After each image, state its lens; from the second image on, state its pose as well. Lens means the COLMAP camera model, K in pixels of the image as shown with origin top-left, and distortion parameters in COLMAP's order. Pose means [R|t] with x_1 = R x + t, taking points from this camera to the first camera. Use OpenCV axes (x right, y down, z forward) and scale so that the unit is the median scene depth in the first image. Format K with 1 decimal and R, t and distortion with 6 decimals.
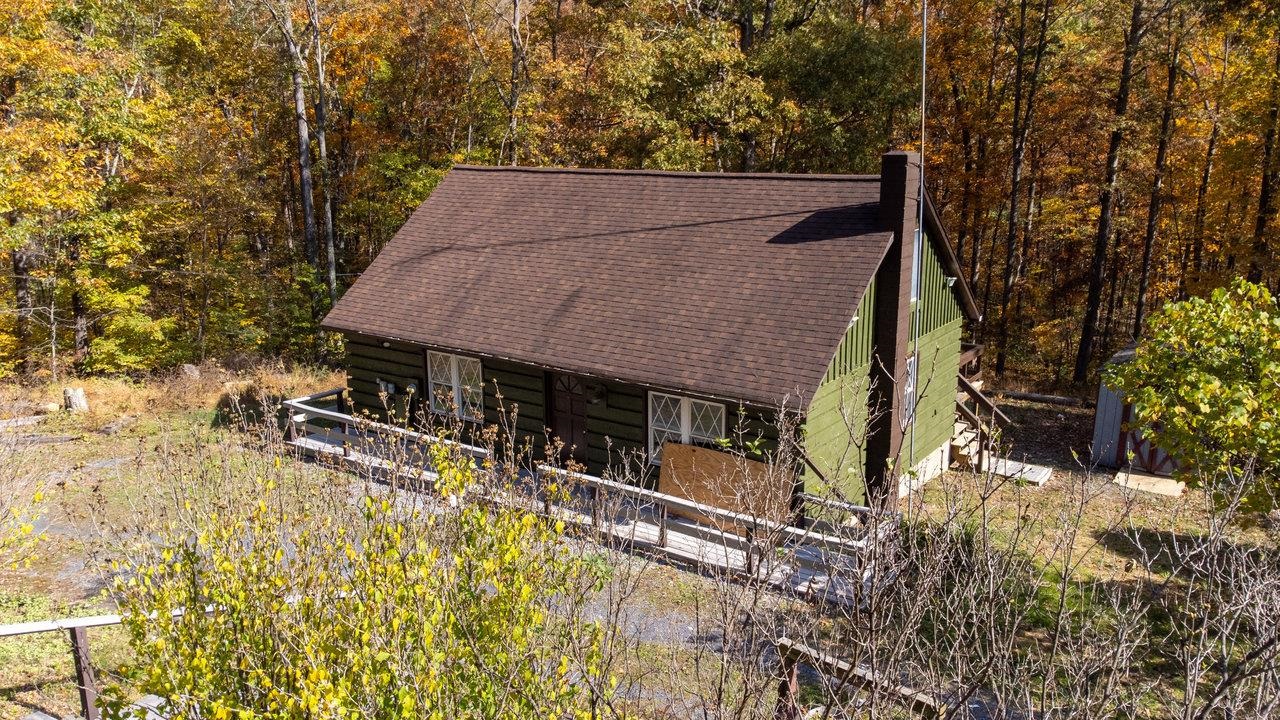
lens RADIAL K [[957.8, 0, 640.0], [0, 957.8, 360.0], [0, 0, 1]] dist [0.046888, -0.000821]
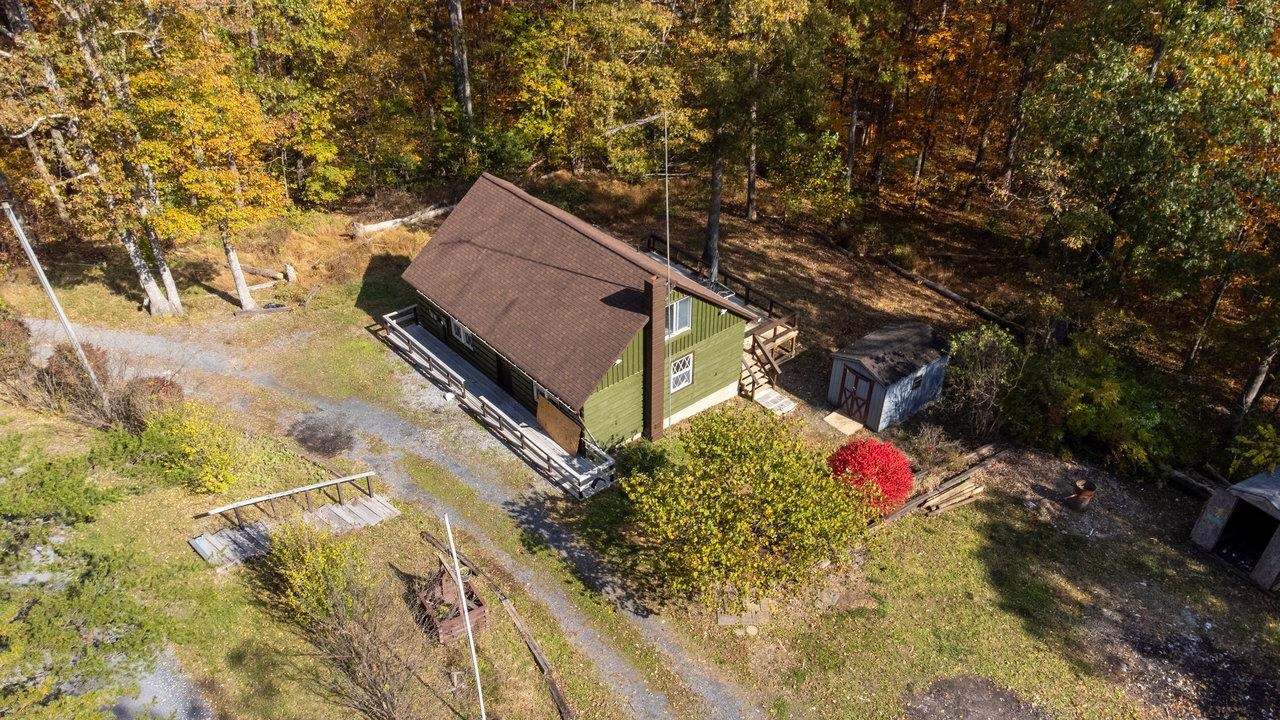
lens RADIAL K [[957.8, 0, 640.0], [0, 957.8, 360.0], [0, 0, 1]] dist [0.046888, -0.000821]
pose [[0.970210, 0.148856, -0.191141, 0.474143], [-0.071403, 0.929621, 0.361534, -0.566849], [0.231505, -0.337116, 0.912556, -0.614510]]
